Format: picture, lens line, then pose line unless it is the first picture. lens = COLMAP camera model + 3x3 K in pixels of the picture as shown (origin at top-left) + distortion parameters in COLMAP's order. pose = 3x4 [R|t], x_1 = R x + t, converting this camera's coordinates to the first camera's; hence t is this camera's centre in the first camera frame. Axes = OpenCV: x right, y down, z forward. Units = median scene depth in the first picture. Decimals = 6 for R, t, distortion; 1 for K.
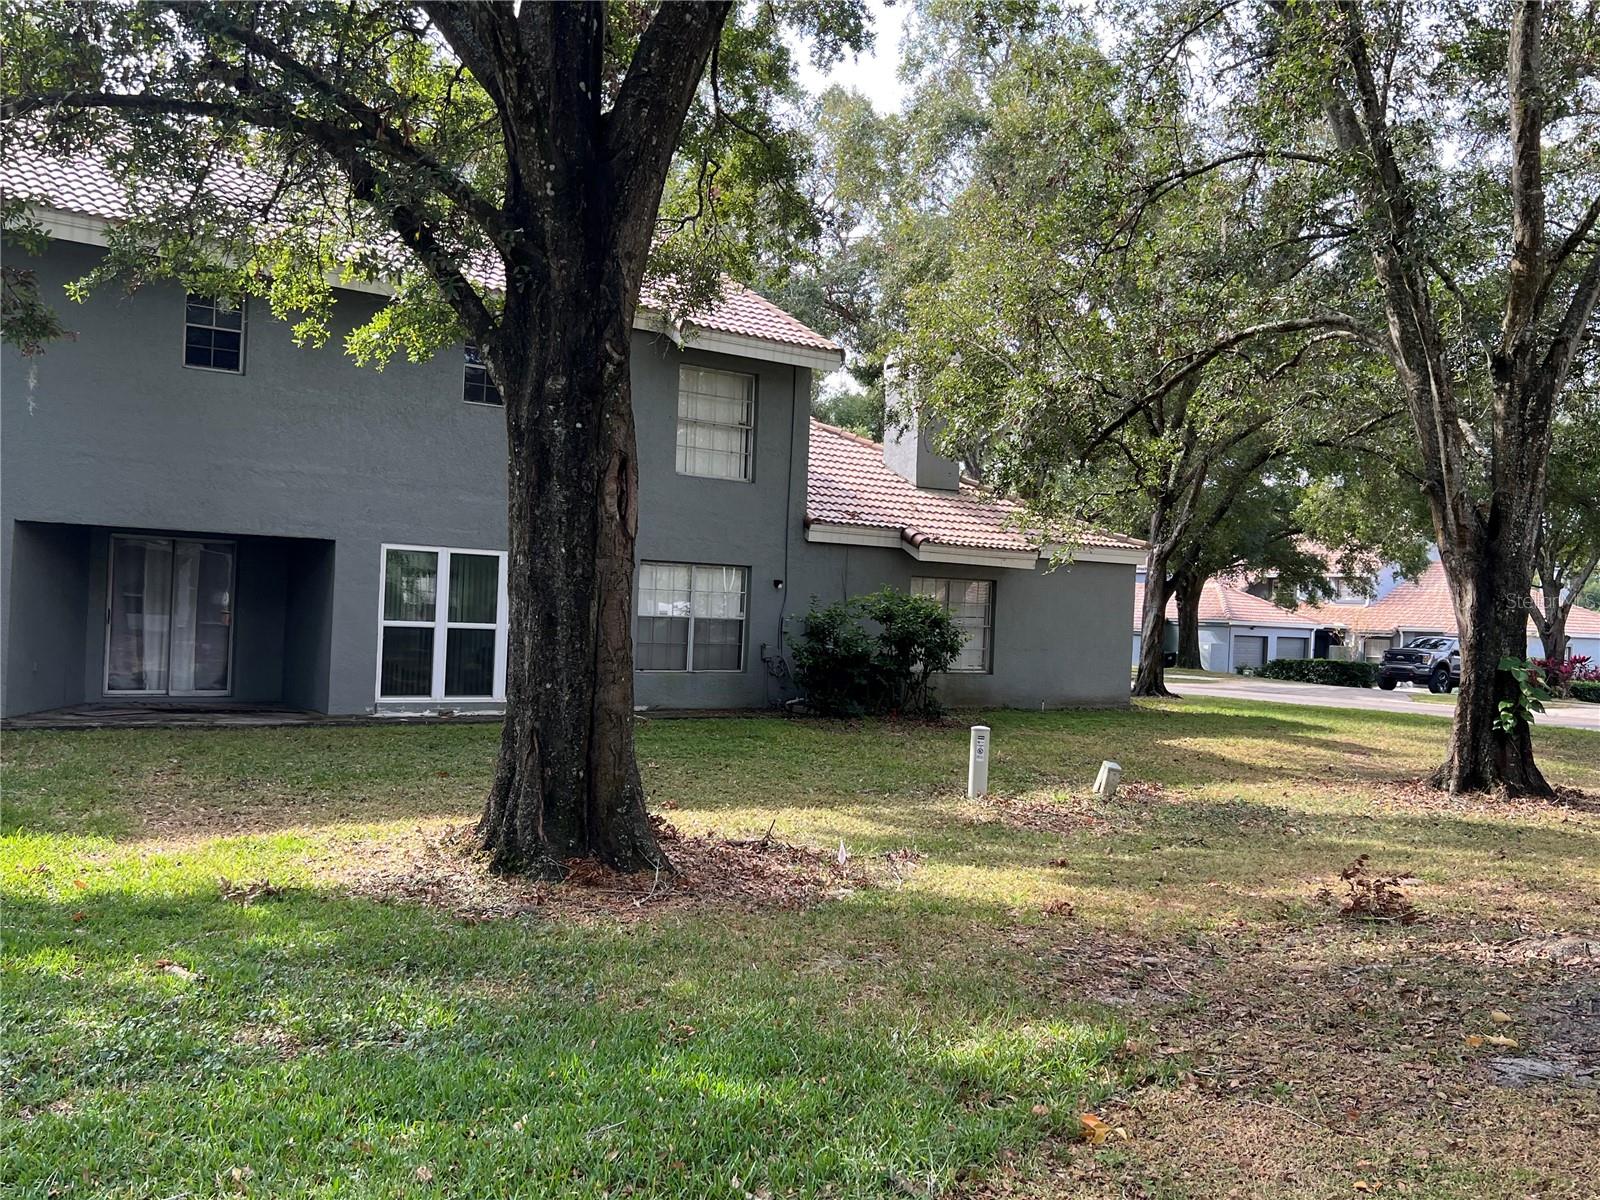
lens RADIAL K [[1400.4, 0, 800.6], [0, 1400.4, 605.8], [0, 0, 1]] dist [0.070060, -0.097853]
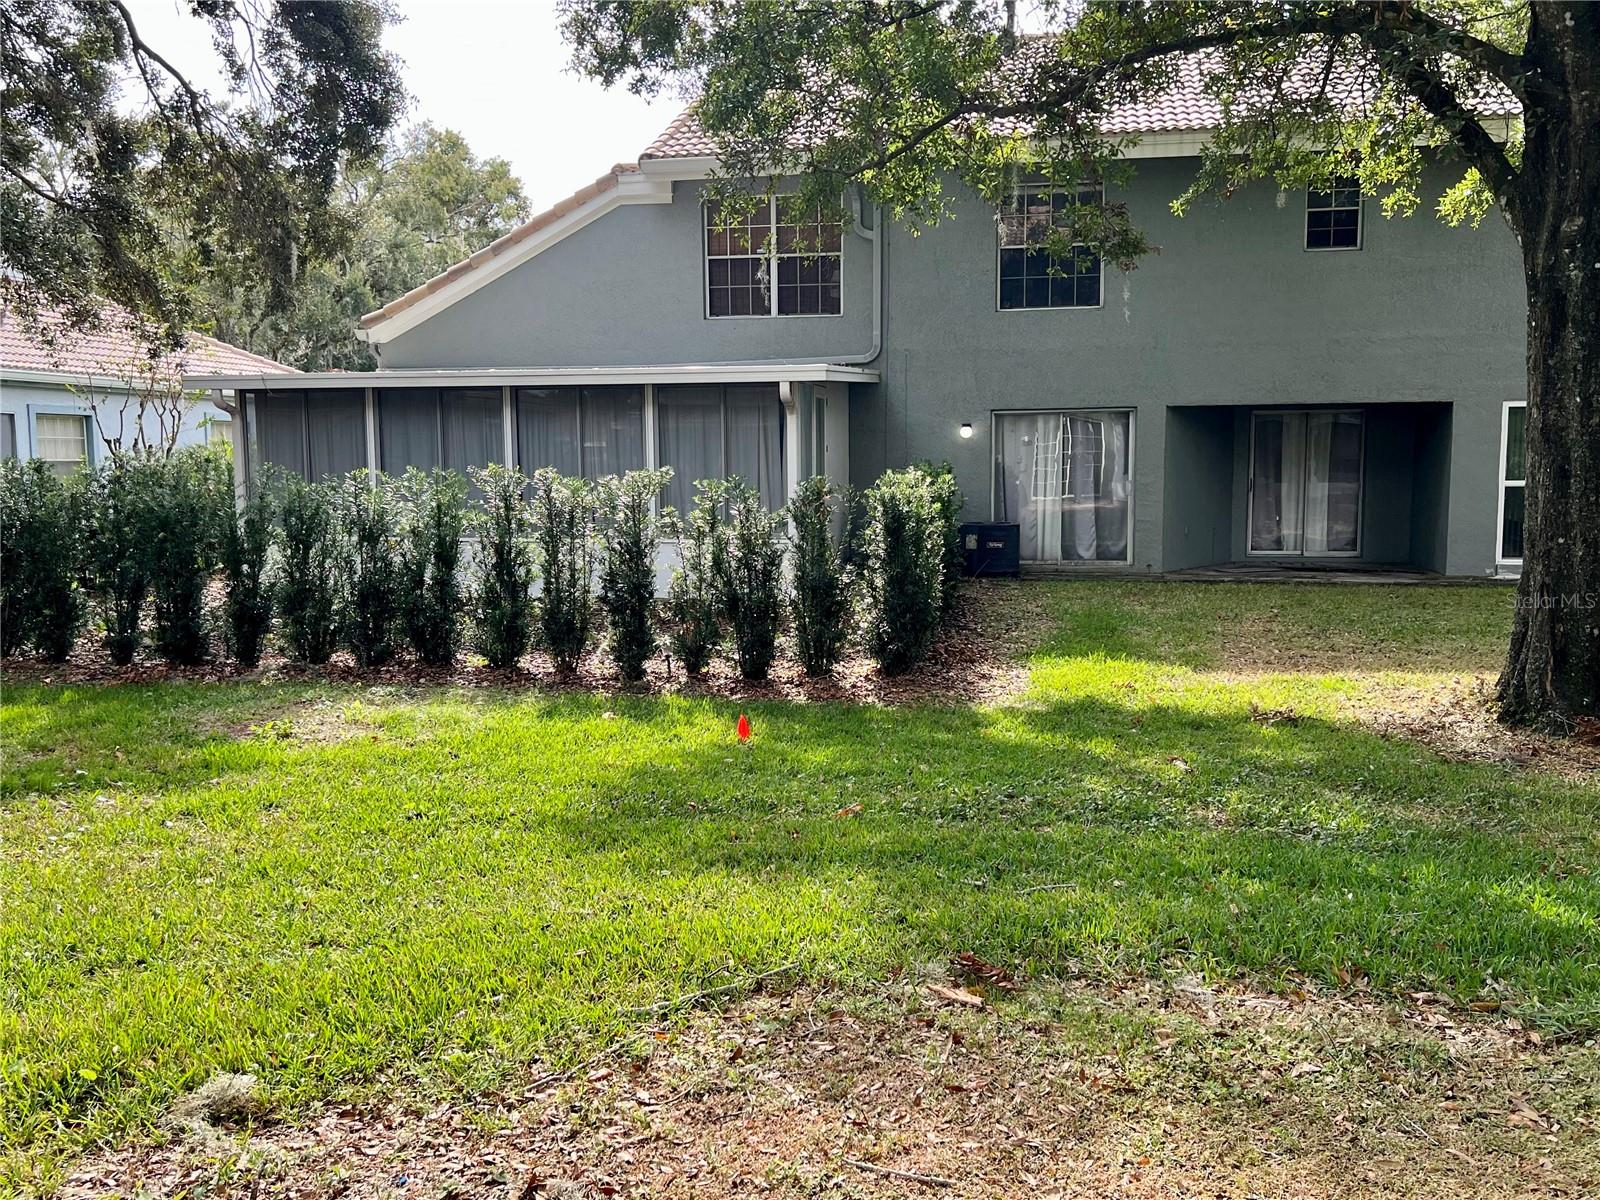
lens RADIAL K [[1400.4, 0, 800.6], [0, 1400.4, 605.8], [0, 0, 1]] dist [0.070060, -0.097853]
pose [[0.679279, 0.033021, -0.733137, 0.173471], [0.034747, 0.996420, 0.077074, 0.007356], [0.733057, -0.077829, 0.675700, -0.055894]]
